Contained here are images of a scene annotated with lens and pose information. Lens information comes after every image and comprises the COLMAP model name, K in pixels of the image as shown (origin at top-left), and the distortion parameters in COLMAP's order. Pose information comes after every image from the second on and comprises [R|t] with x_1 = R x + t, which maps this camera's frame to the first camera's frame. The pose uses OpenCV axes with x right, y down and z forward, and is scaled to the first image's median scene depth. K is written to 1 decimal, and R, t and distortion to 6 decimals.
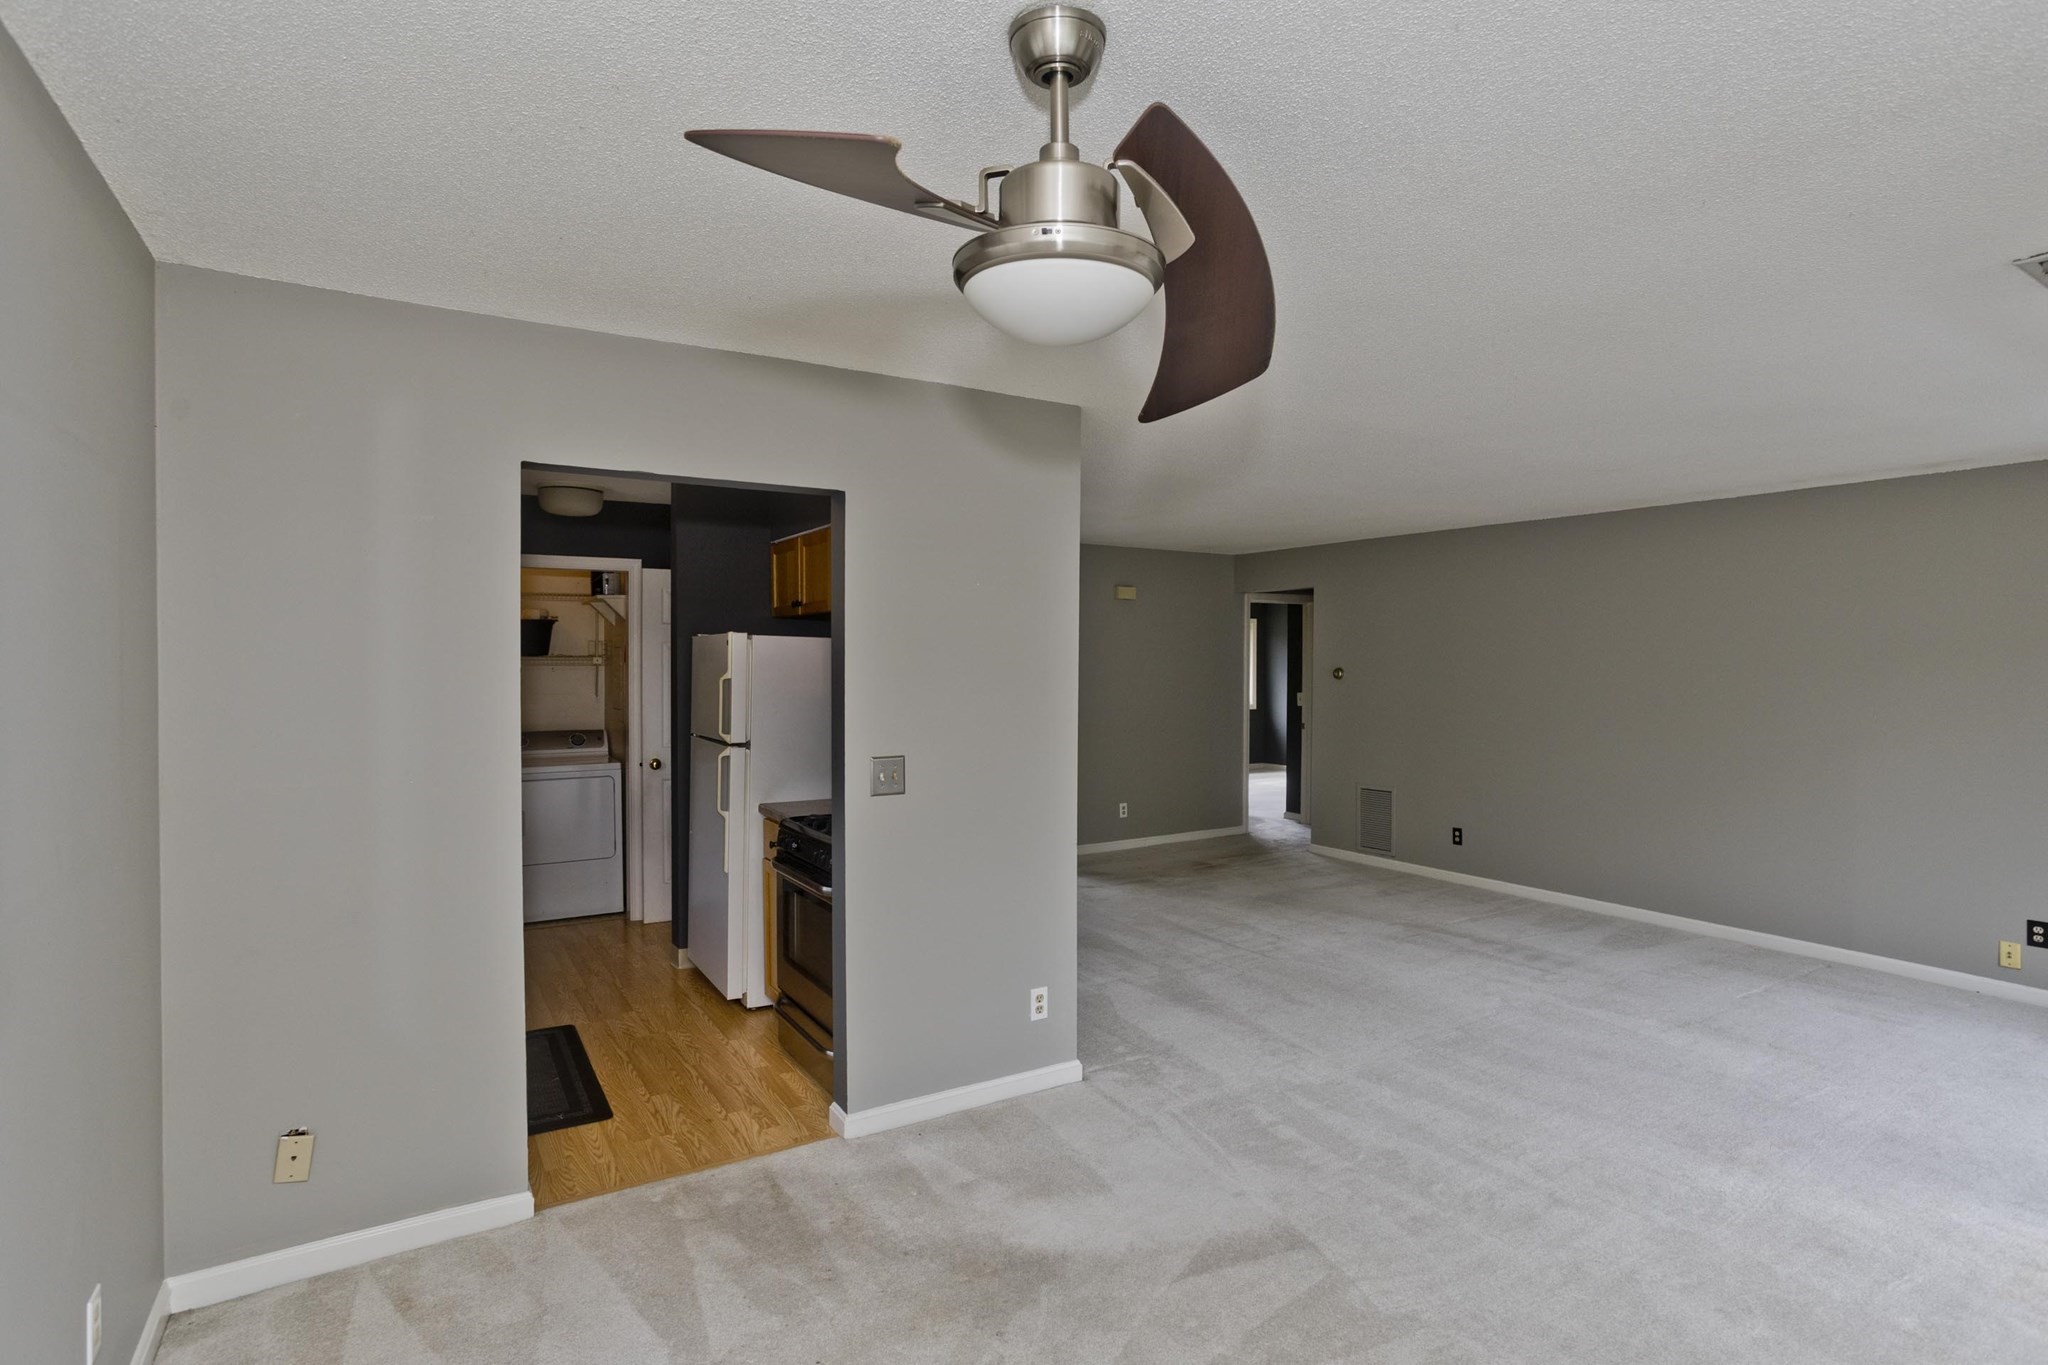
lens RADIAL K [[1037.2, 0, 1035.0], [0, 1037.2, 686.0], [0, 0, 1]] dist [-0.035347, 0.040215]
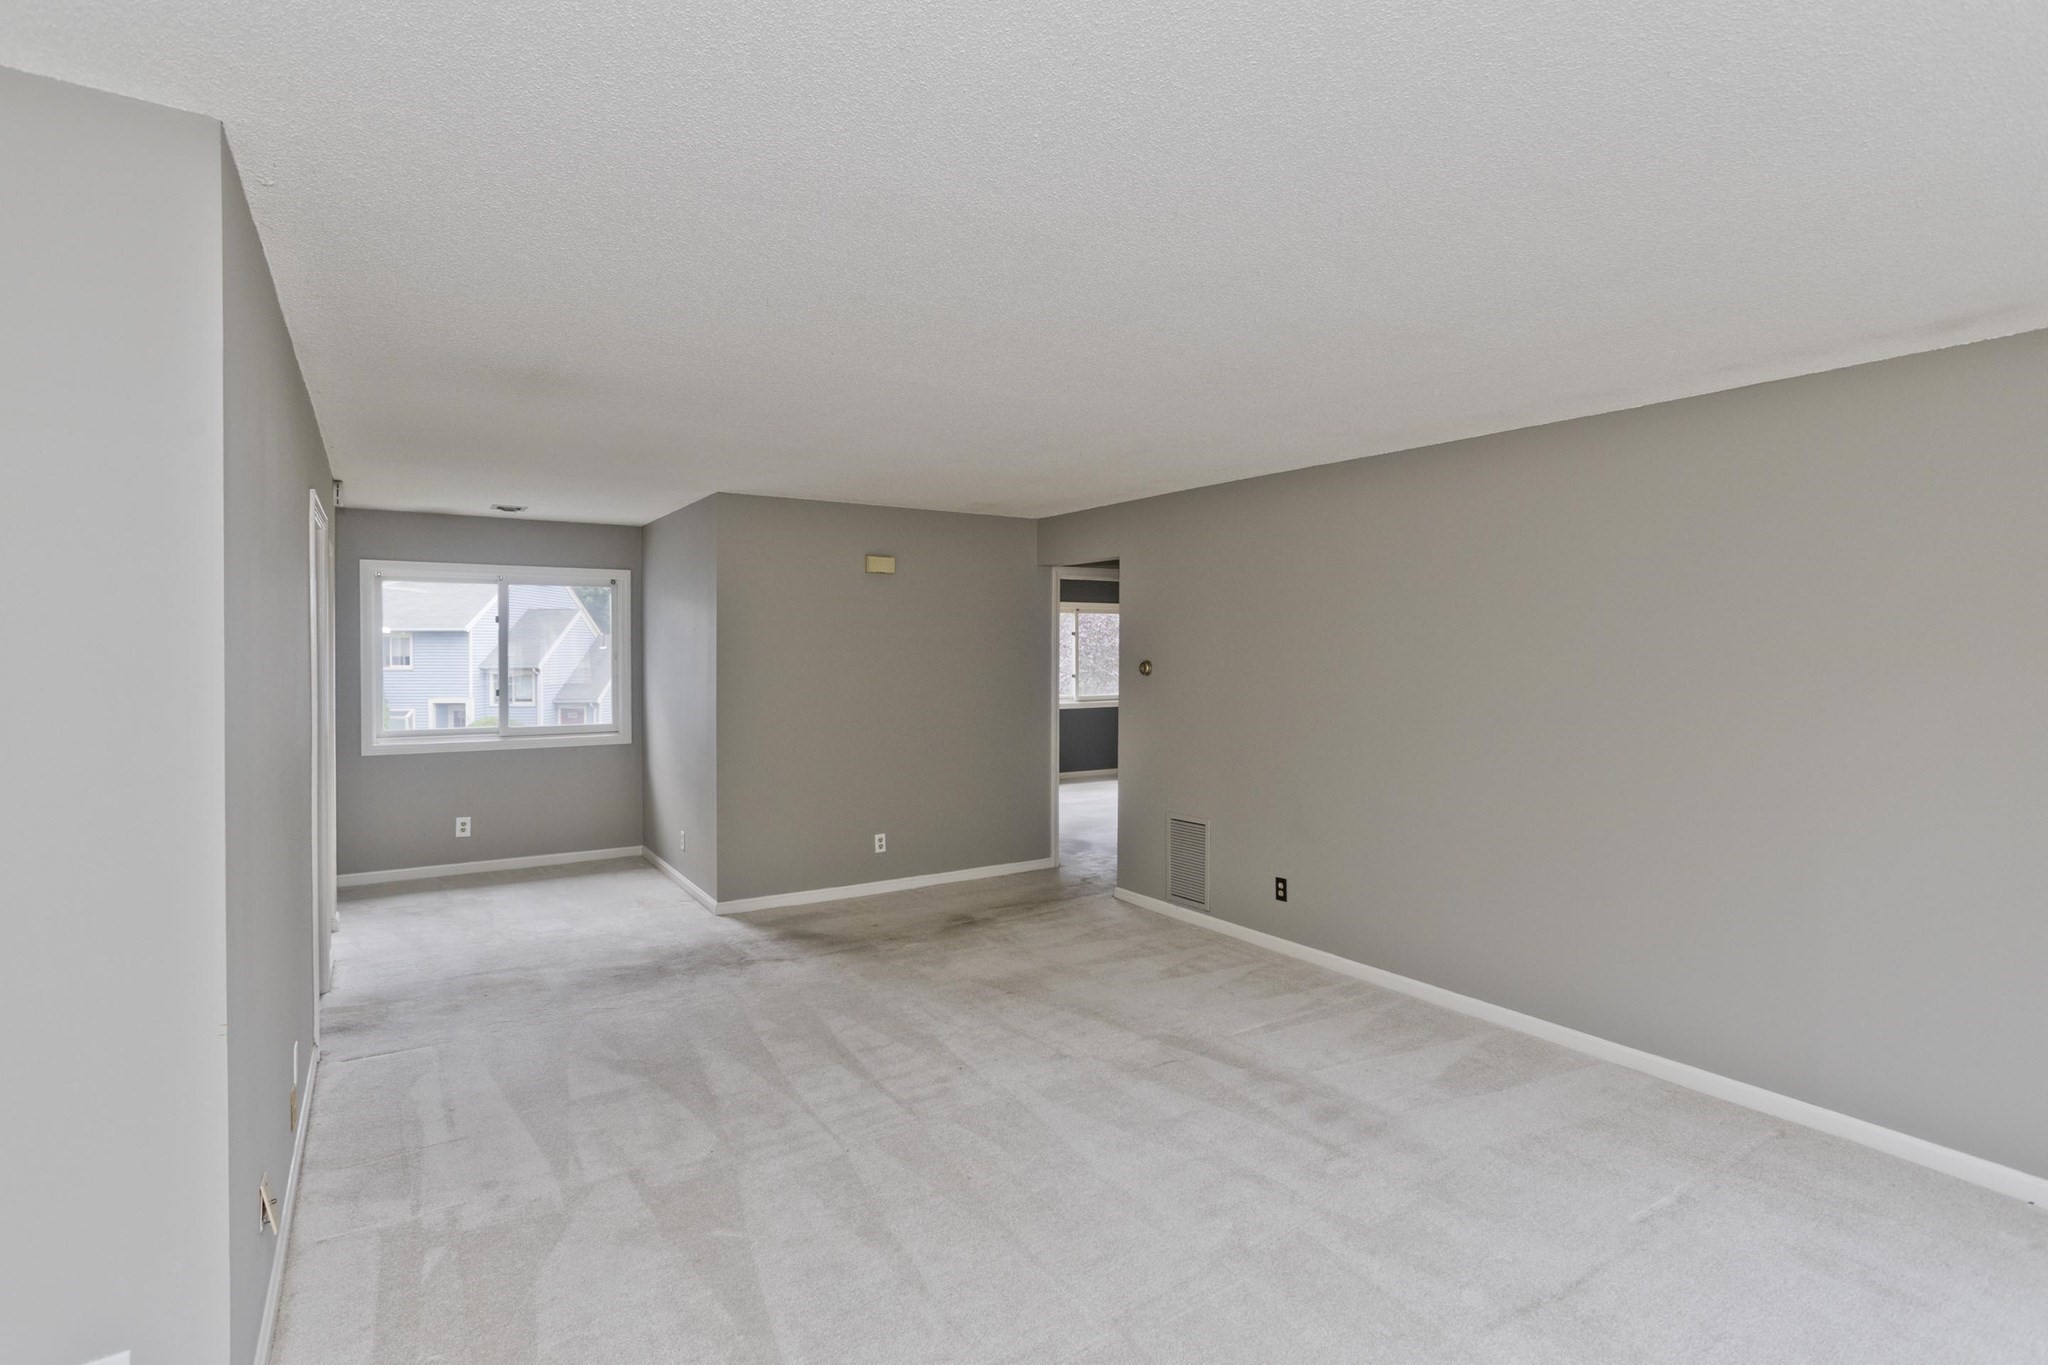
lens RADIAL K [[988.3, 0, 1031.9], [0, 988.3, 669.5], [0, 0, 1]] dist [-0.035510, 0.031868]
pose [[0.999957, -0.000270, 0.009238, 0.210358], [0.000324, 0.999982, -0.005939, -0.007032], [-0.009236, 0.005941, 0.999940, 0.277559]]
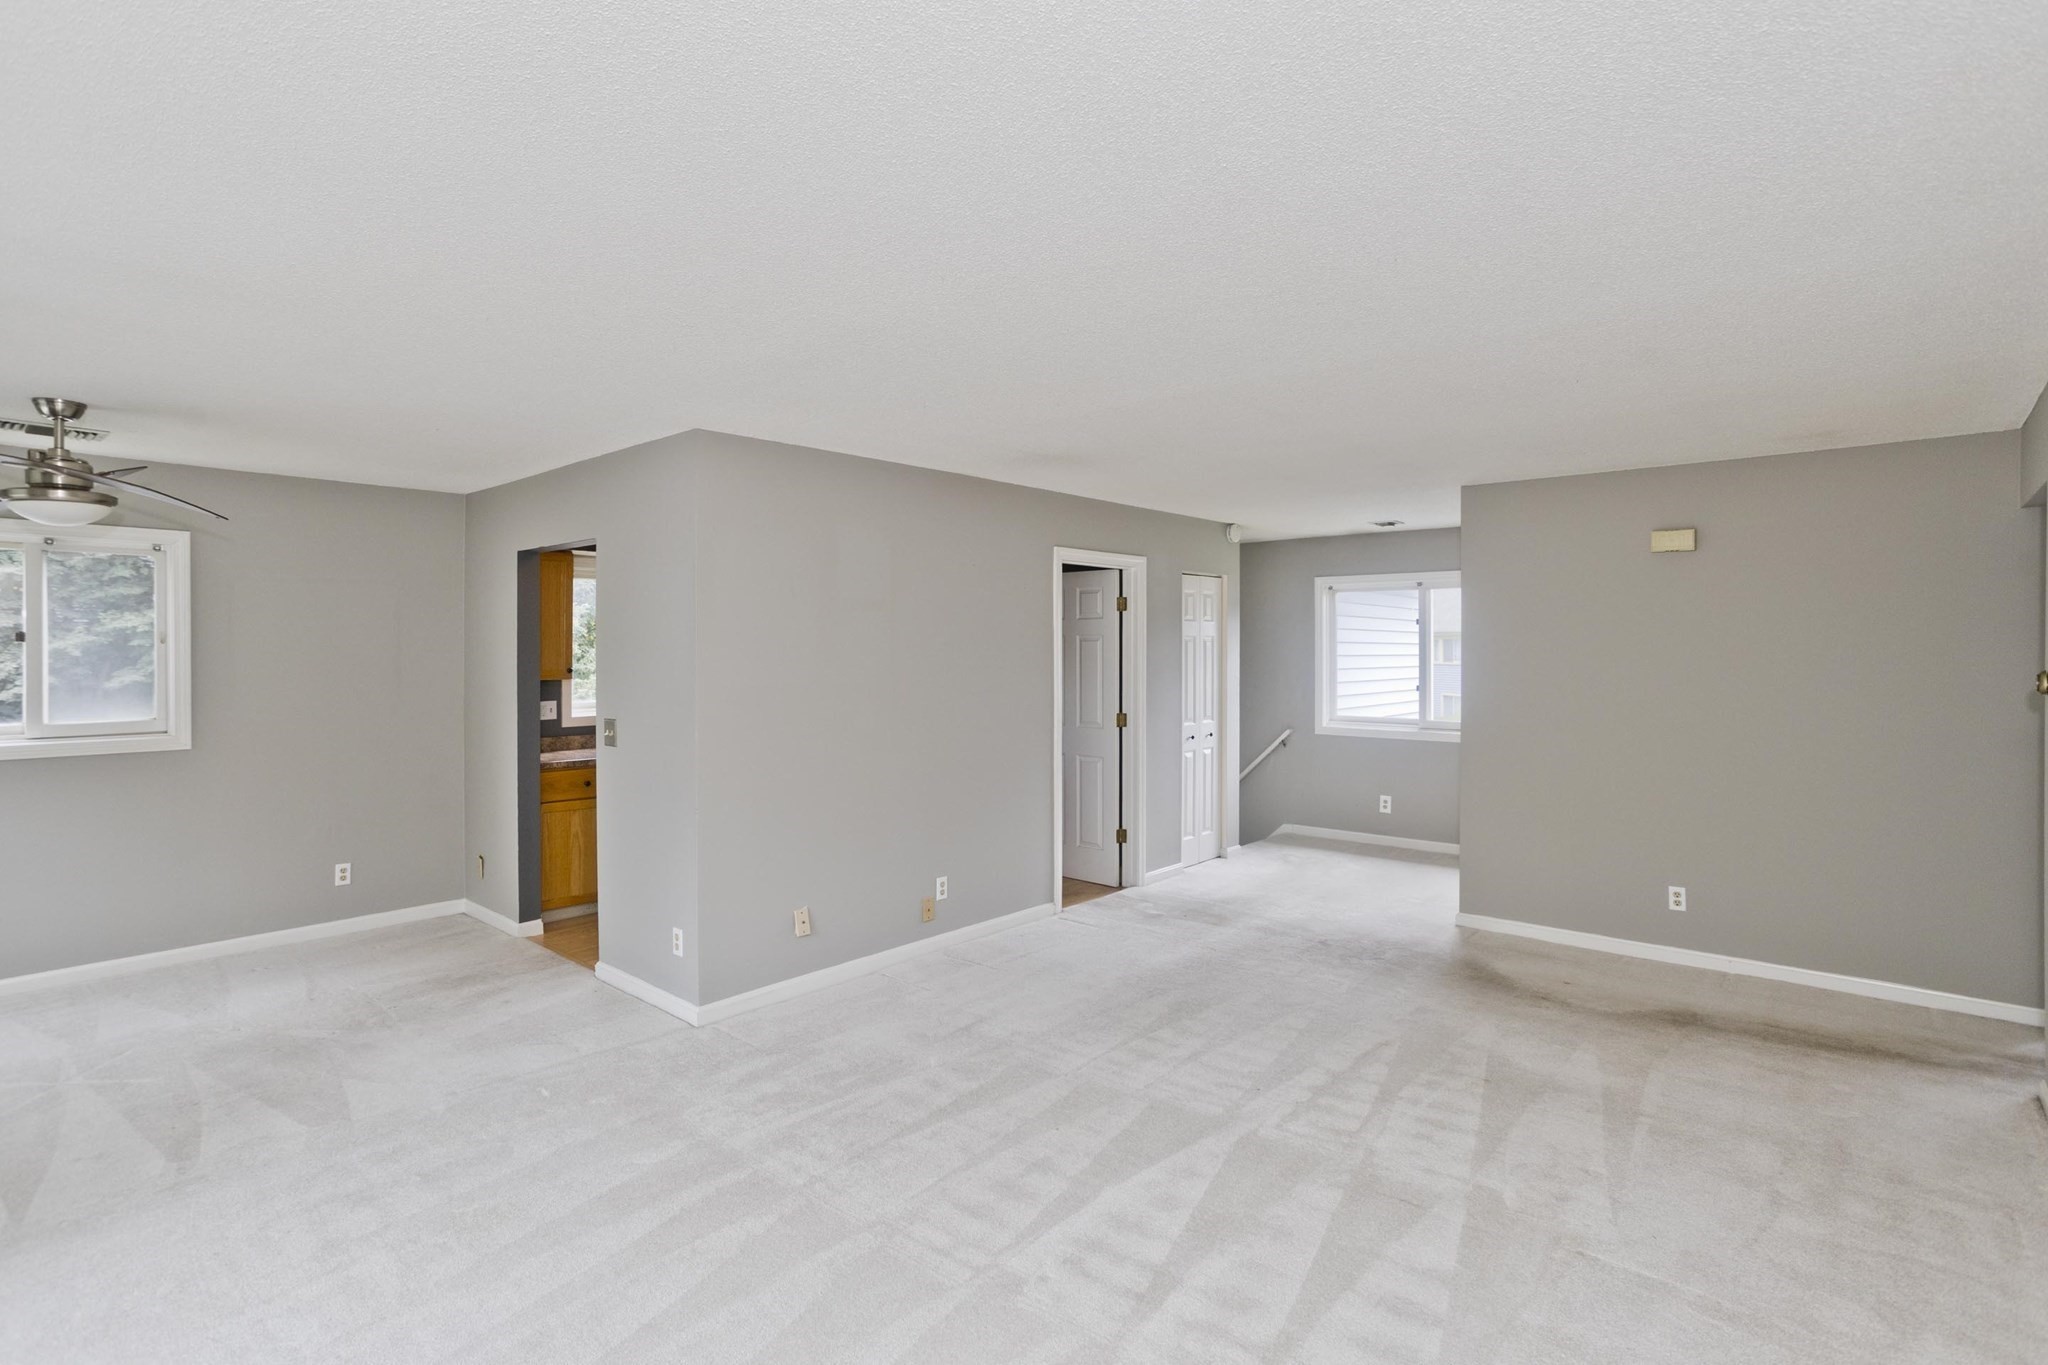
lens RADIAL K [[988.3, 0, 1031.9], [0, 988.3, 669.5], [0, 0, 1]] dist [-0.035510, 0.031868]
pose [[0.308303, 0.019329, -0.951092, 0.557673], [-0.024414, 0.999625, 0.012402, -0.013126], [0.950975, 0.019396, 0.308659, 0.503703]]
